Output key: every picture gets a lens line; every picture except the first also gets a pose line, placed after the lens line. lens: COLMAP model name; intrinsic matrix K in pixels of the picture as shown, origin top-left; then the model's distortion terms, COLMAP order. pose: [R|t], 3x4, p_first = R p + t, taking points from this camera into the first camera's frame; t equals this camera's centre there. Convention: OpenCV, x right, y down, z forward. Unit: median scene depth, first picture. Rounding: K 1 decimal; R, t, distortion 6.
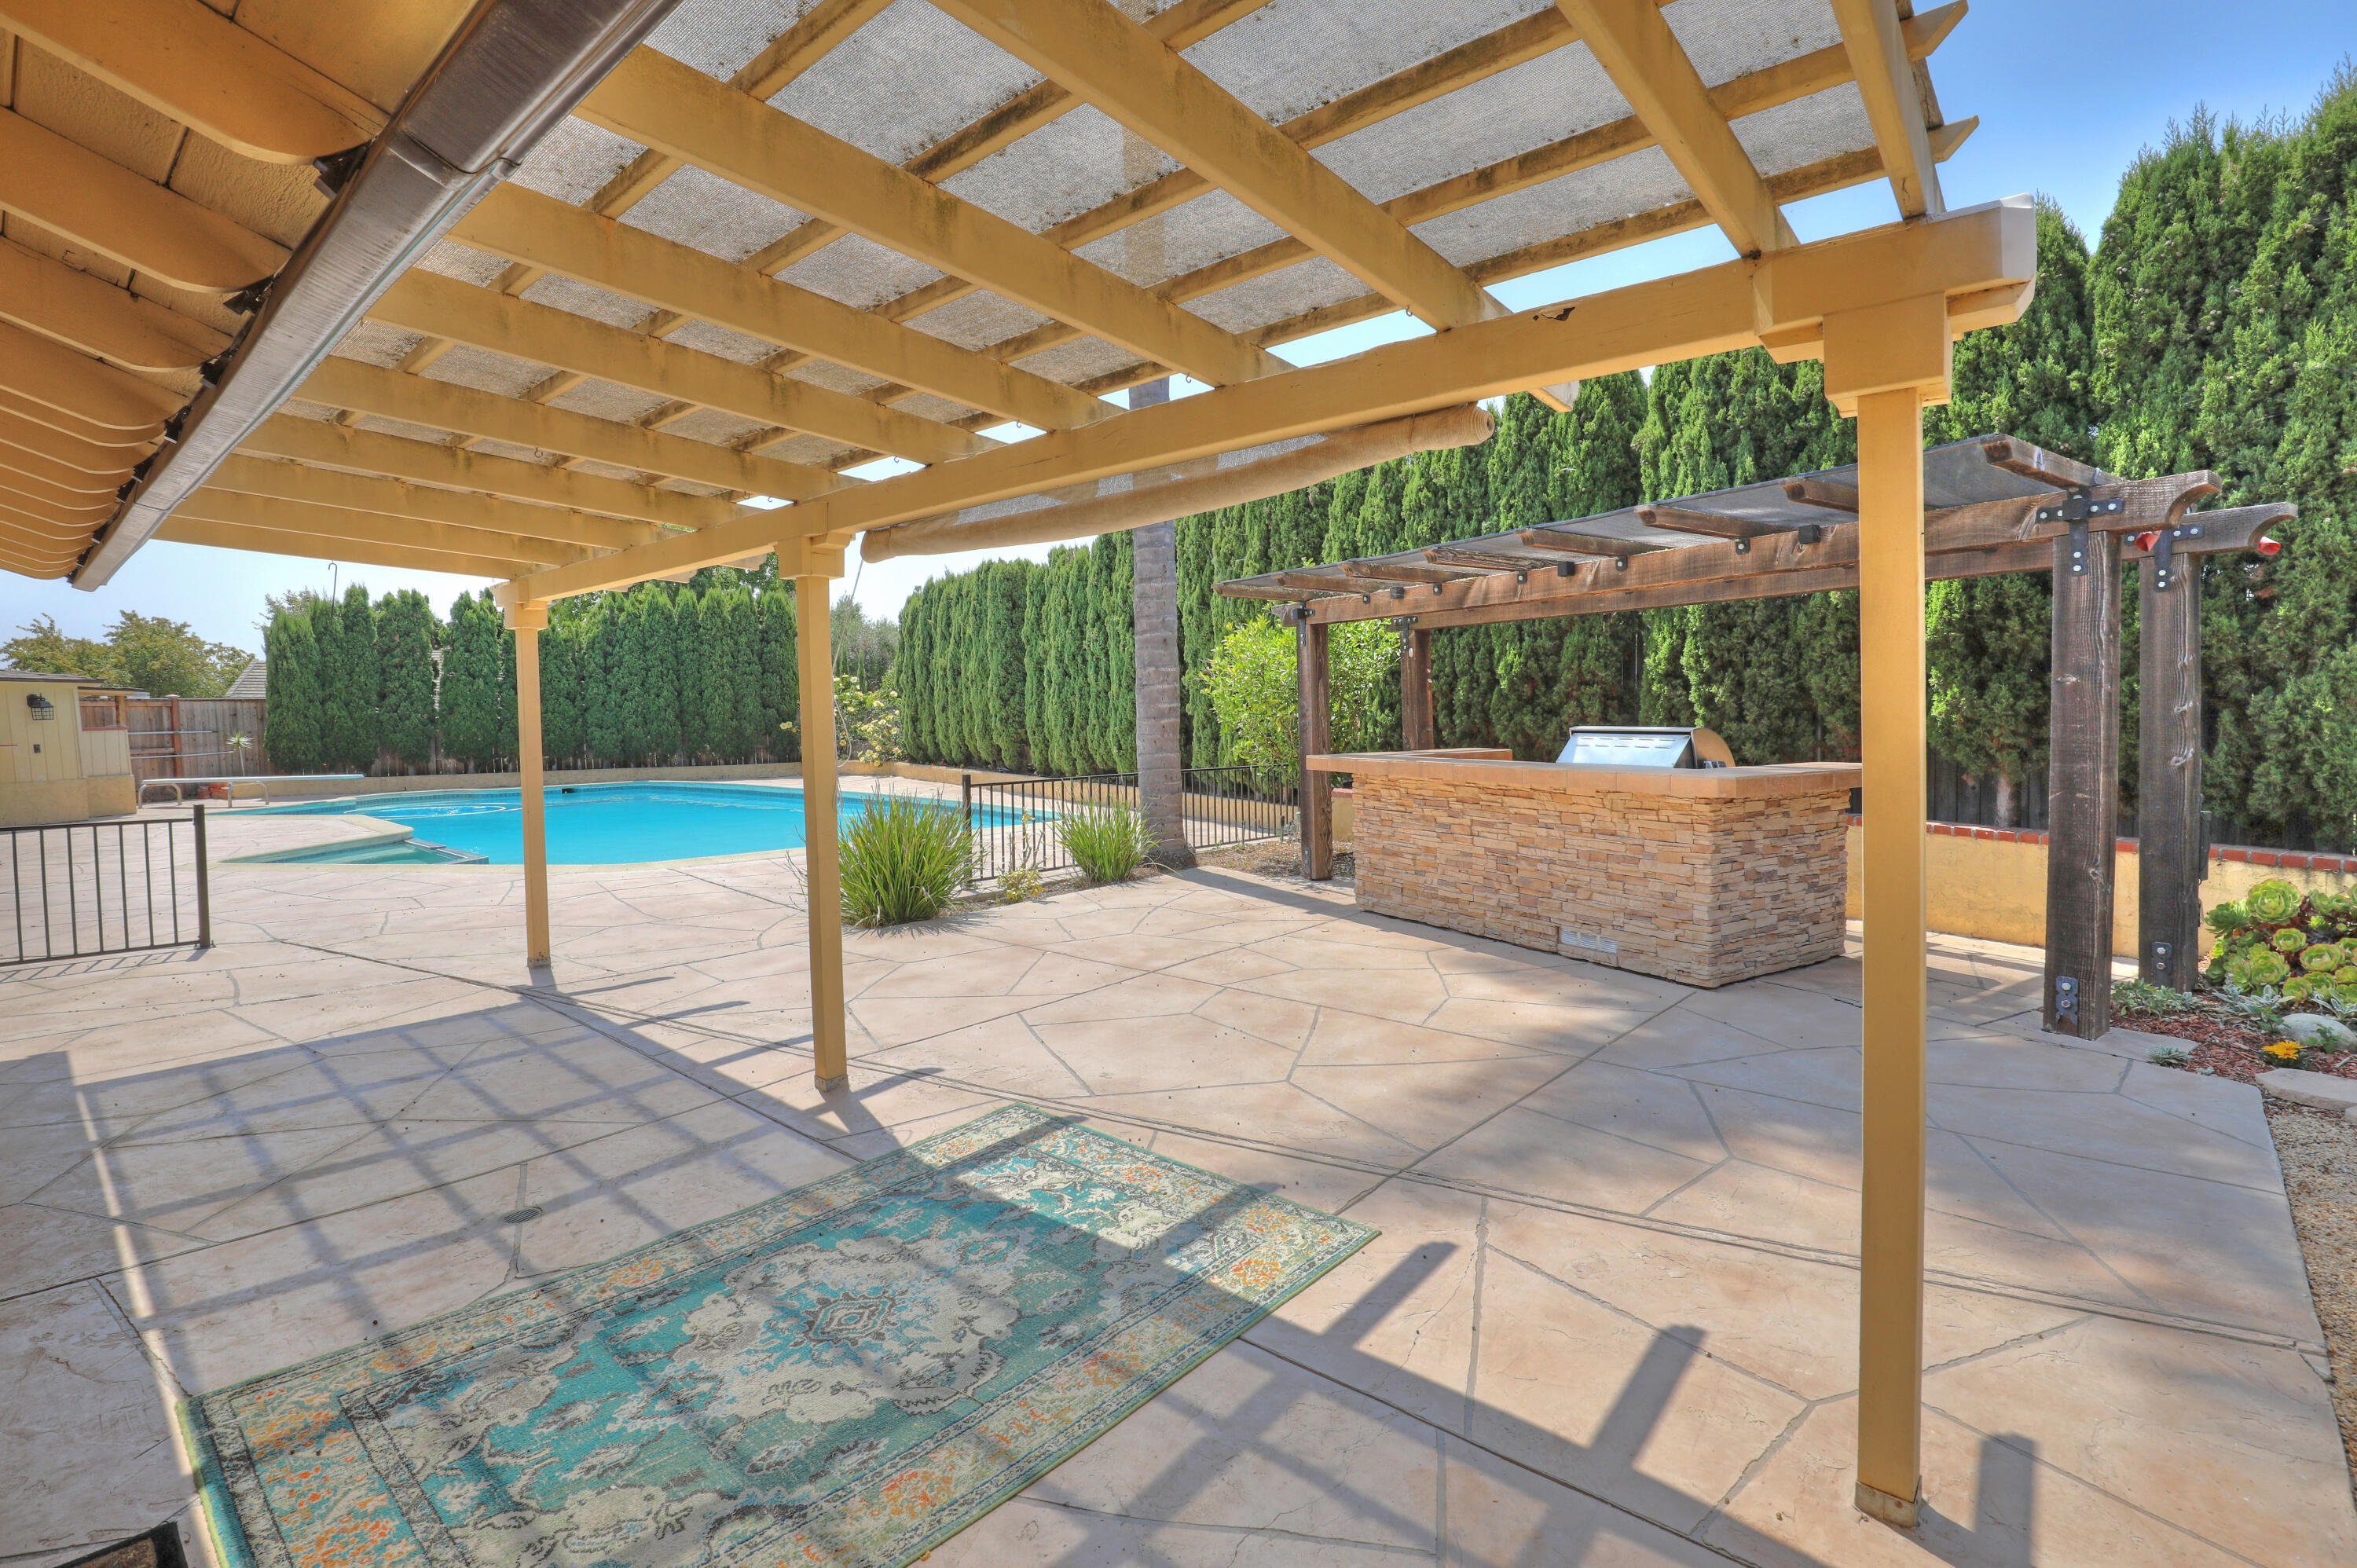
lens RADIAL K [[1100.4, 0, 1204.9], [0, 1100.4, 772.4], [0, 0, 1]] dist [-0.028645, 0.004213]
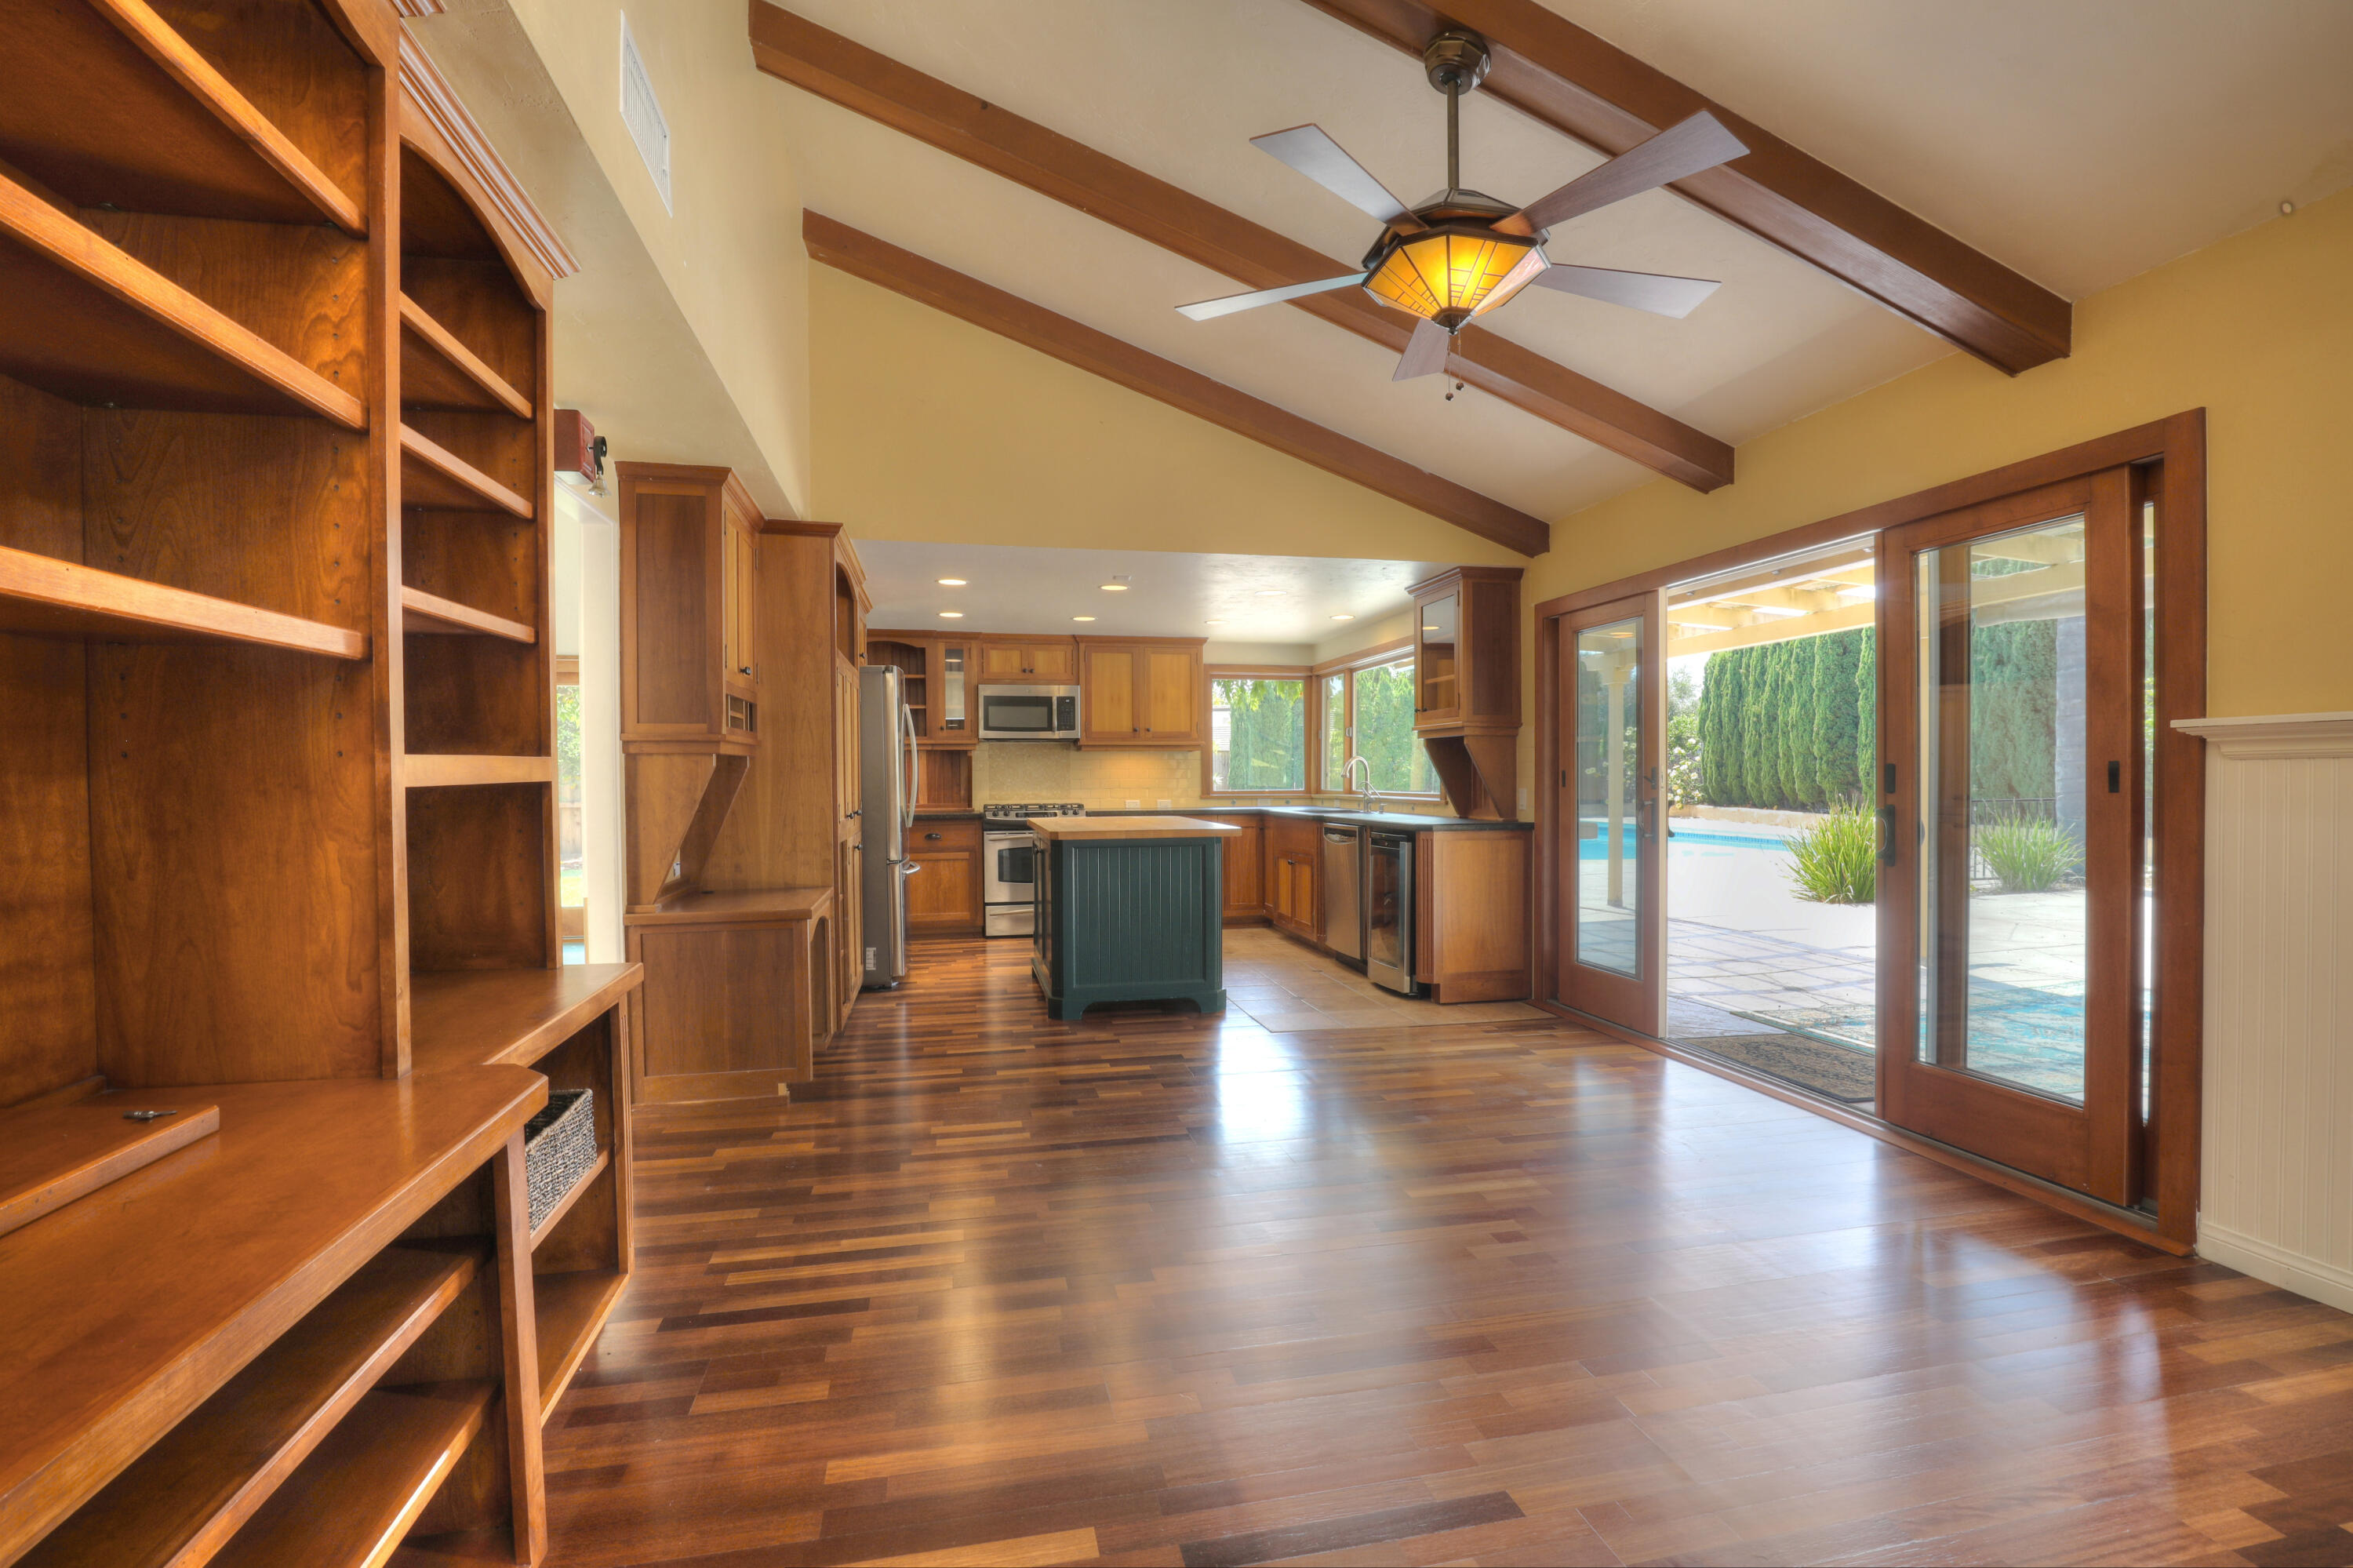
lens RADIAL K [[1098.6, 0, 1189.7], [0, 1098.6, 804.8], [0, 0, 1]] dist [-0.028645, 0.004213]
pose [[0.803030, 0.015733, -0.595731, -0.185168], [-0.028891, 0.999504, -0.012547, 0.075270], [0.595238, 0.027287, 0.803086, -0.602702]]
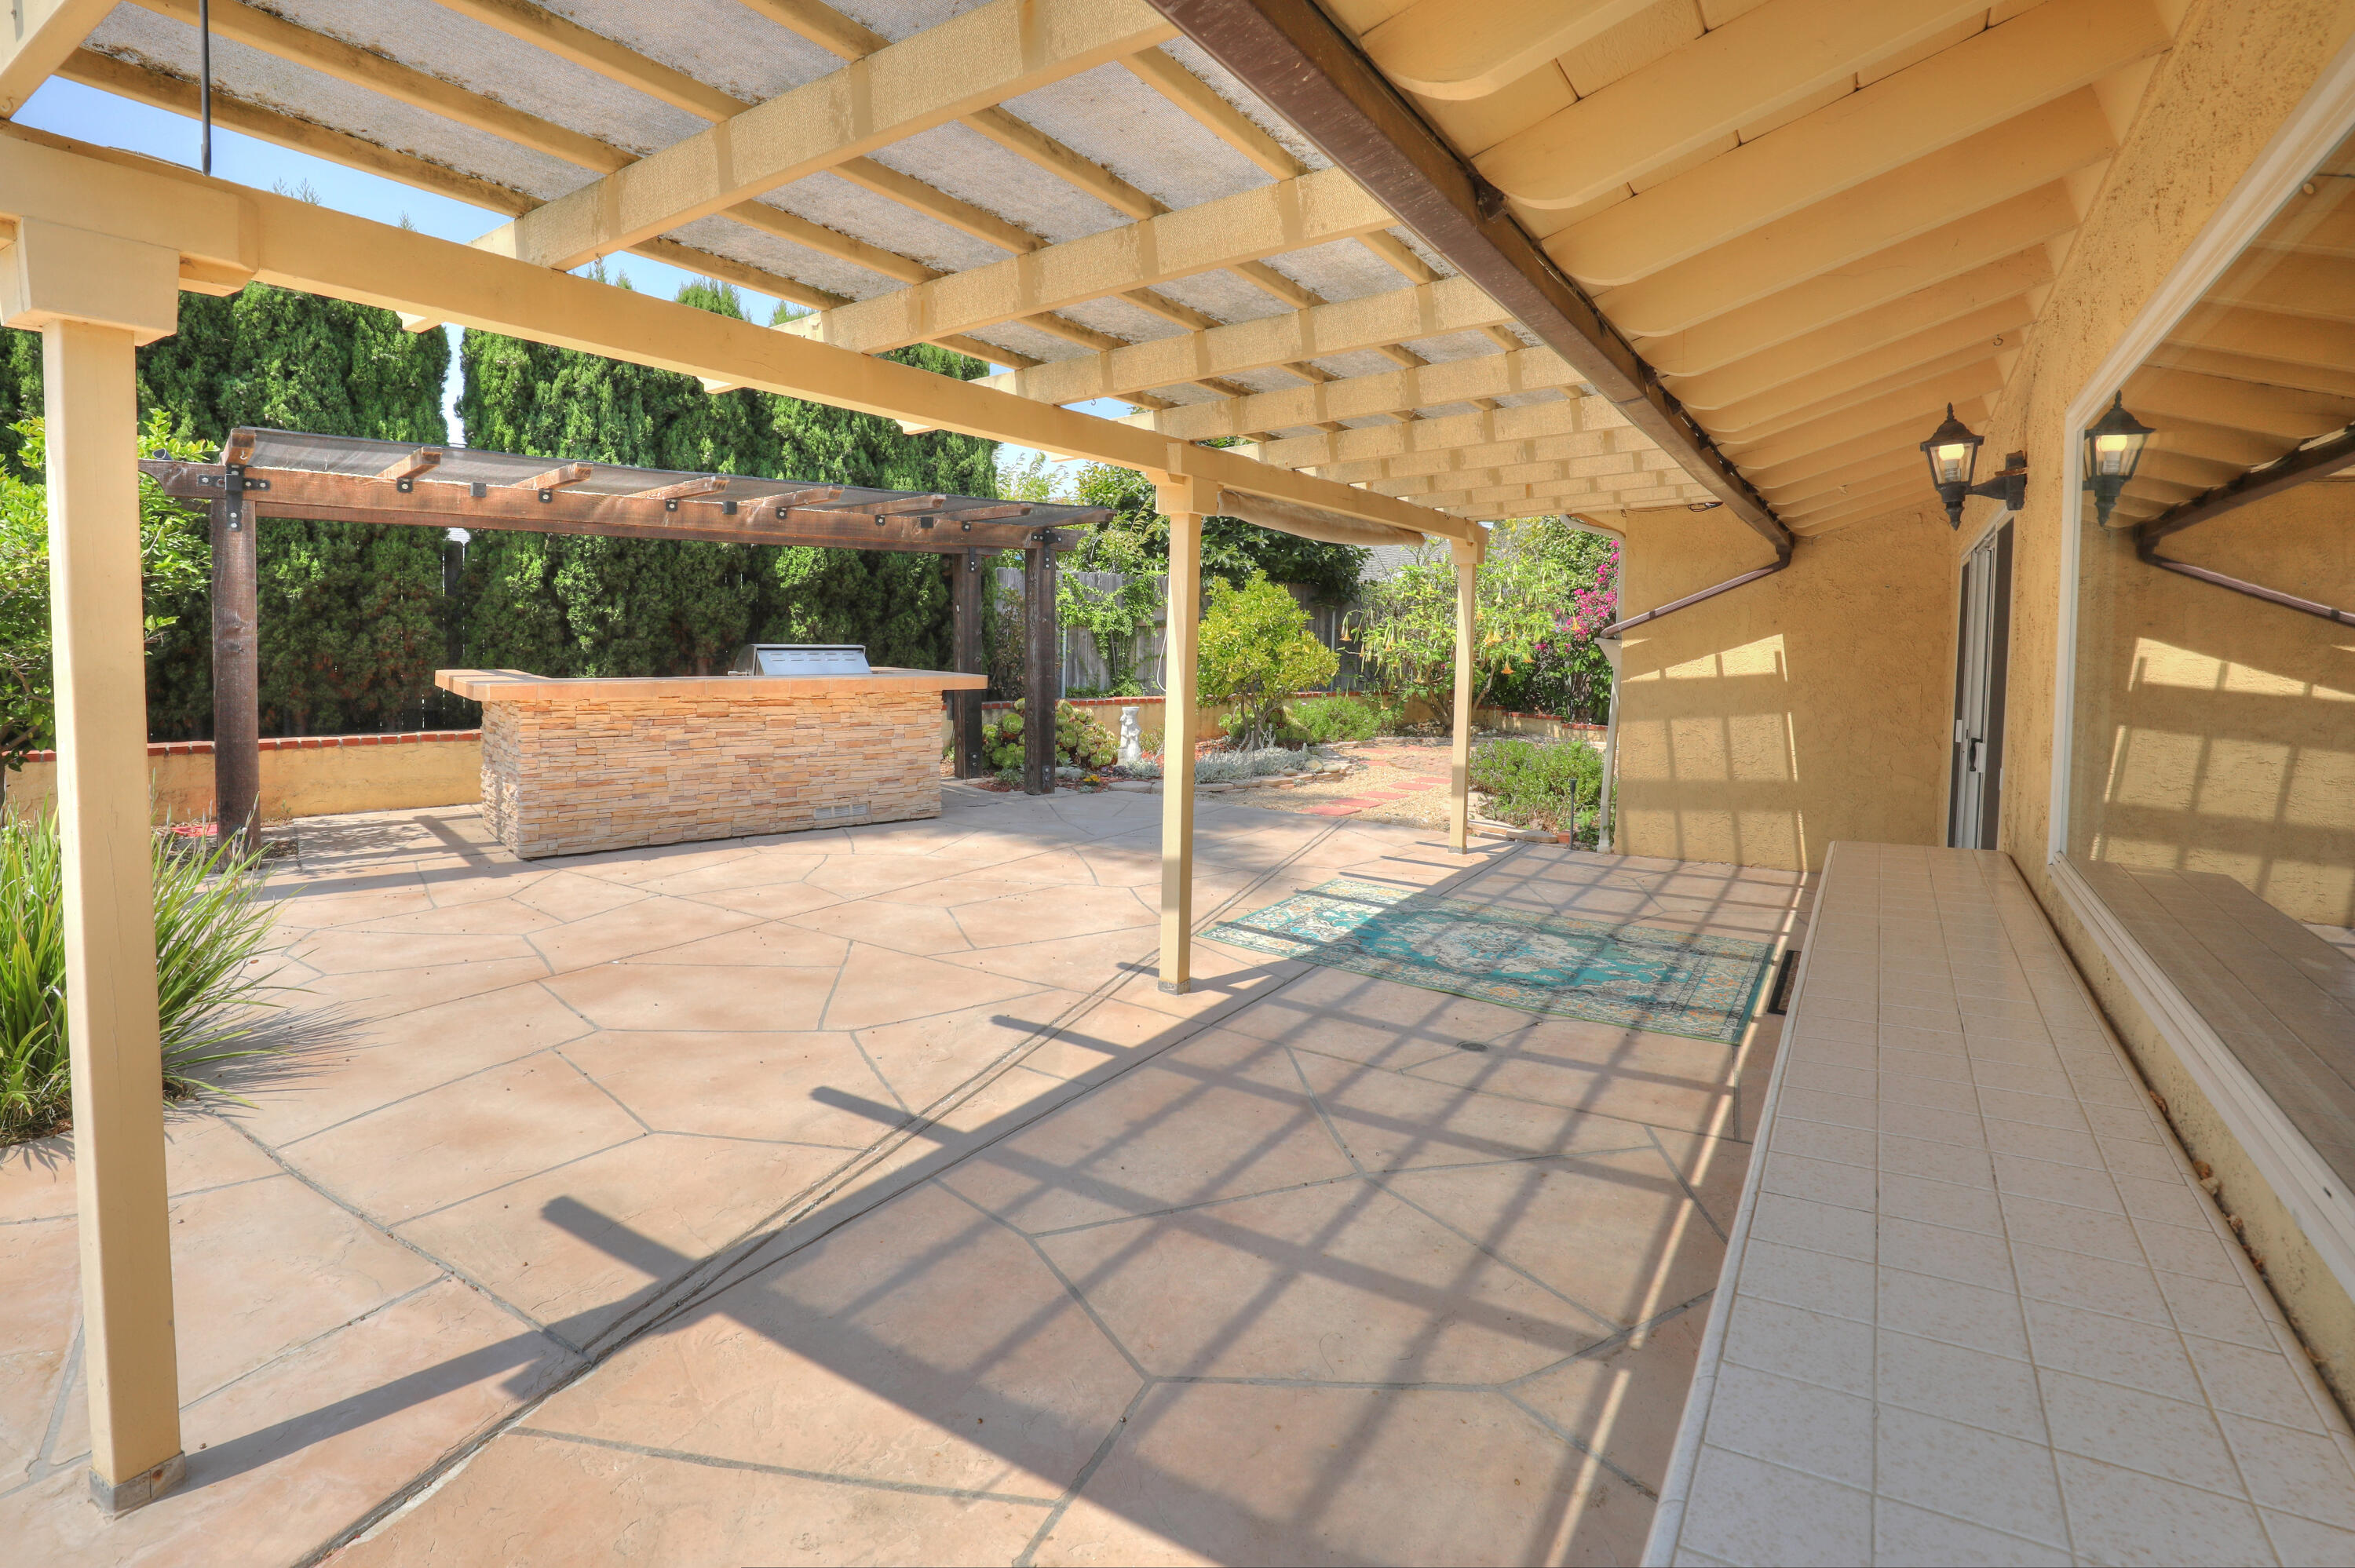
lens RADIAL K [[940.6, 0, 1183.1], [0, 940.6, 790.5], [0, 0, 1]] dist [-0.029833, -0.000473]
pose [[-0.073925, -0.160277, 0.984300, -0.780584], [0.037961, 0.985833, 0.163378, -0.036868], [-0.996541, 0.049443, -0.066794, 0.669098]]
